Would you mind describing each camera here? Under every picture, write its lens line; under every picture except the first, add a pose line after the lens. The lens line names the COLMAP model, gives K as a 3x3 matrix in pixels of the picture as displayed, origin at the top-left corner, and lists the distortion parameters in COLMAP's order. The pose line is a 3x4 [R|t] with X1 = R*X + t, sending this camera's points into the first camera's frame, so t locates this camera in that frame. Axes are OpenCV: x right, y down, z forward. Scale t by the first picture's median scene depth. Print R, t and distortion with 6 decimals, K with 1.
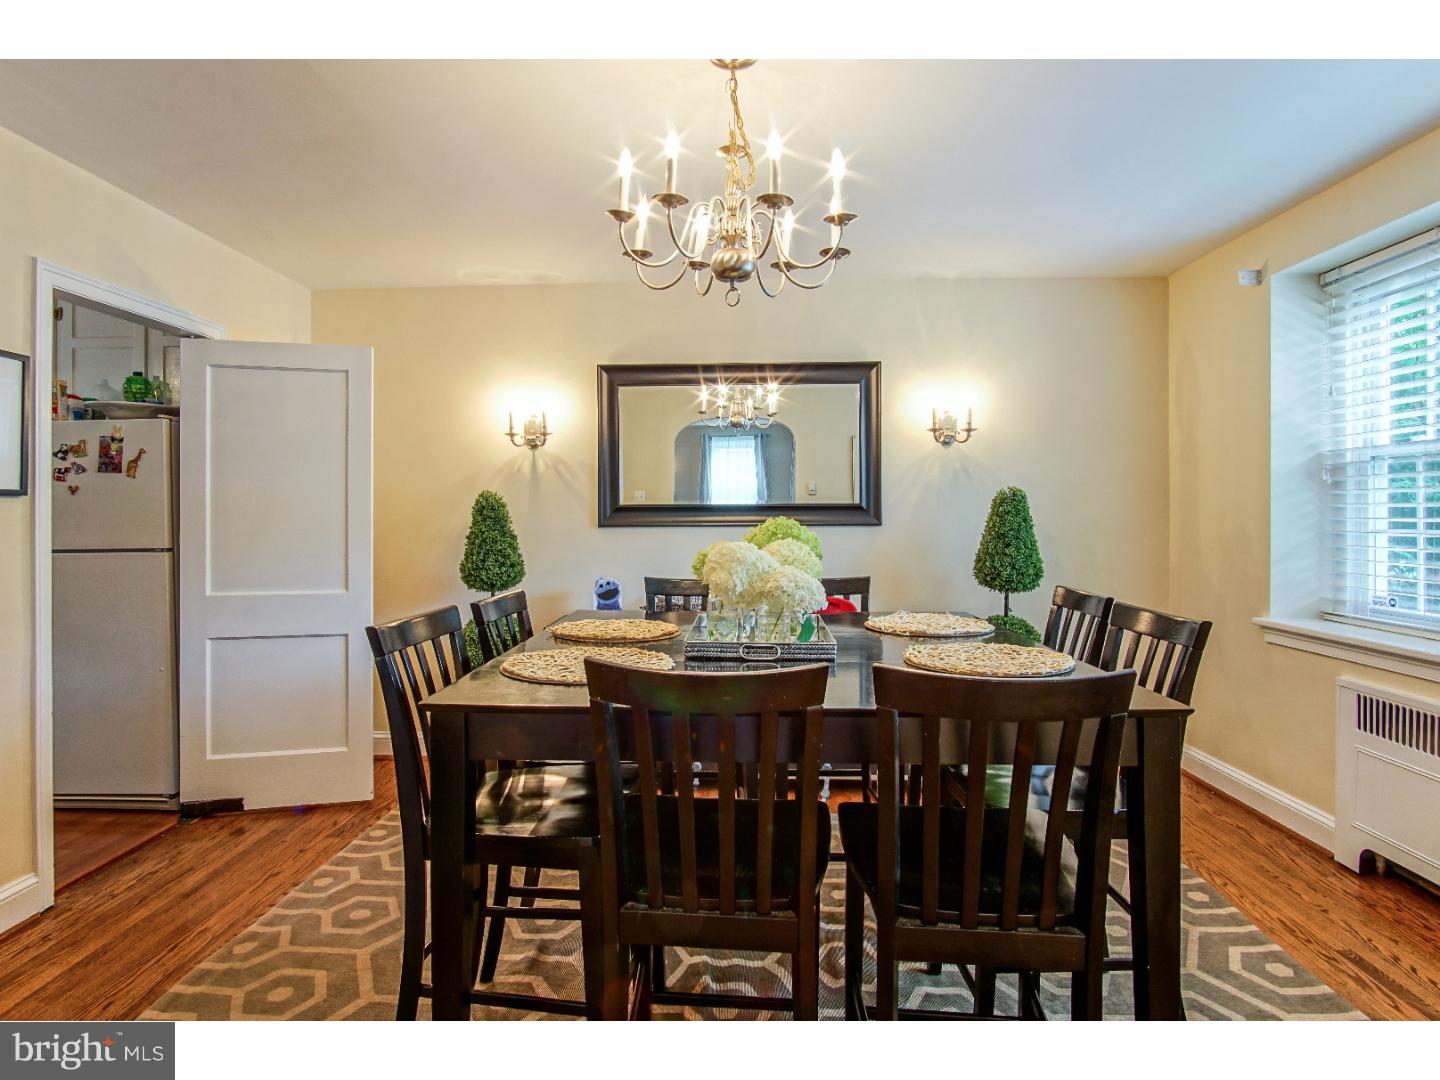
lens RADIAL K [[757.5, 0, 716.3], [0, 757.5, 519.1], [0, 0, 1]] dist [-0.017946, 0.000898]
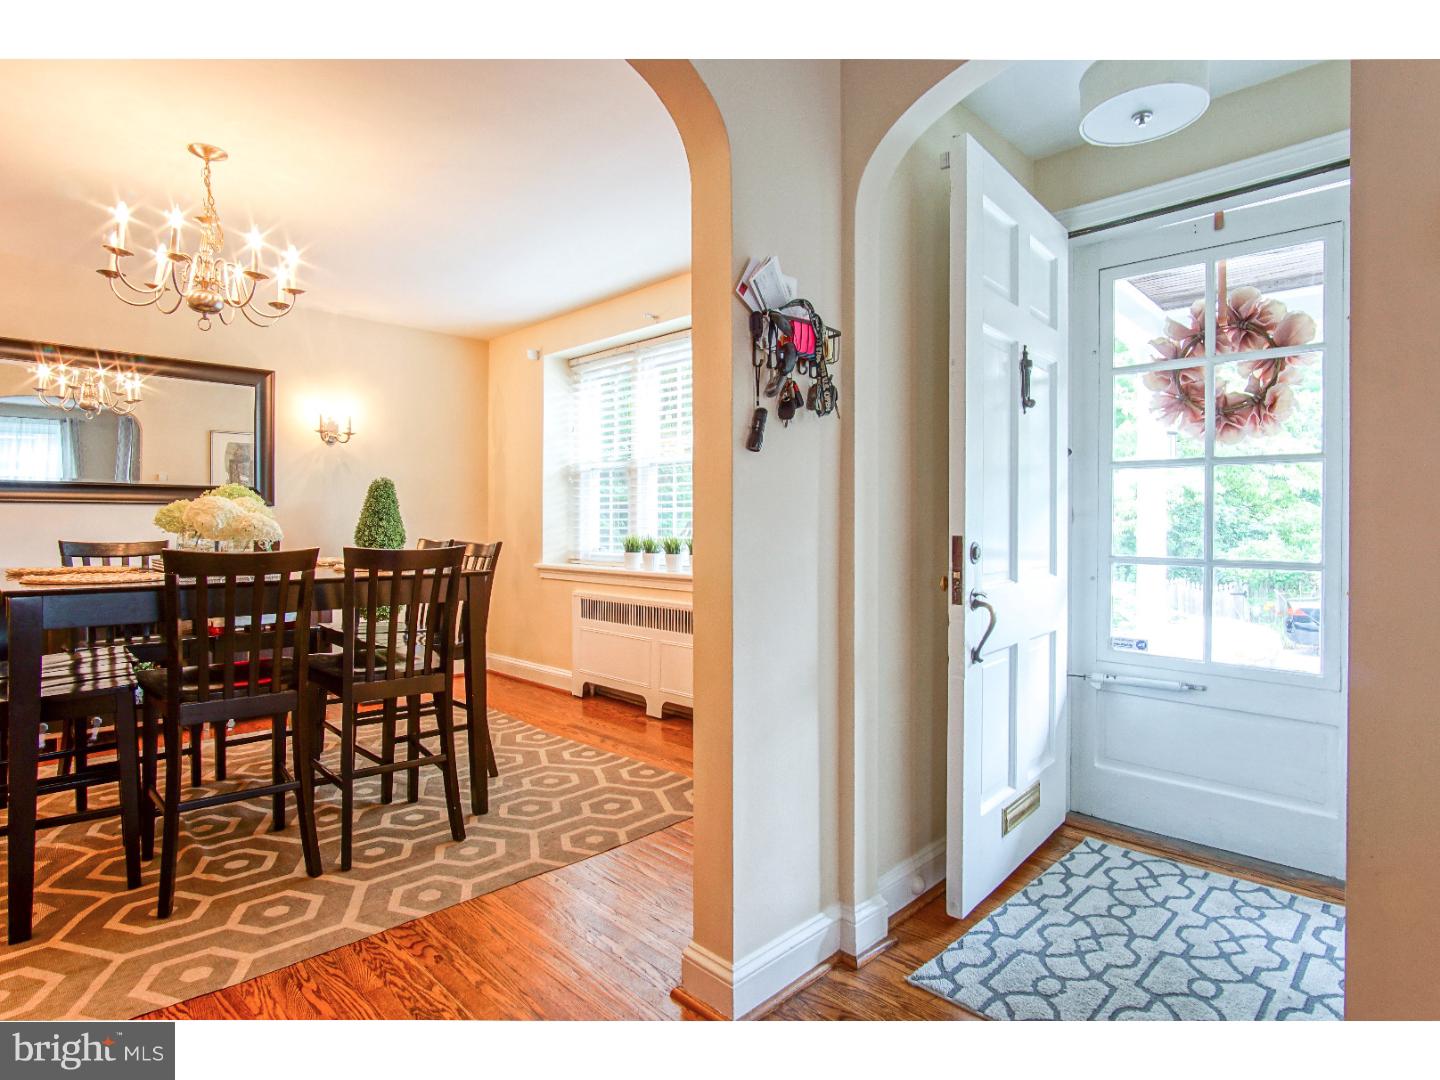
lens RADIAL K [[757.5, 0, 716.3], [0, 757.5, 519.1], [0, 0, 1]] dist [-0.017946, 0.000898]
pose [[0.679884, 0.007778, 0.733278, -0.223073], [0.004202, 0.999886, -0.014501, 0.060755], [-0.733308, 0.012940, 0.679774, -0.411702]]
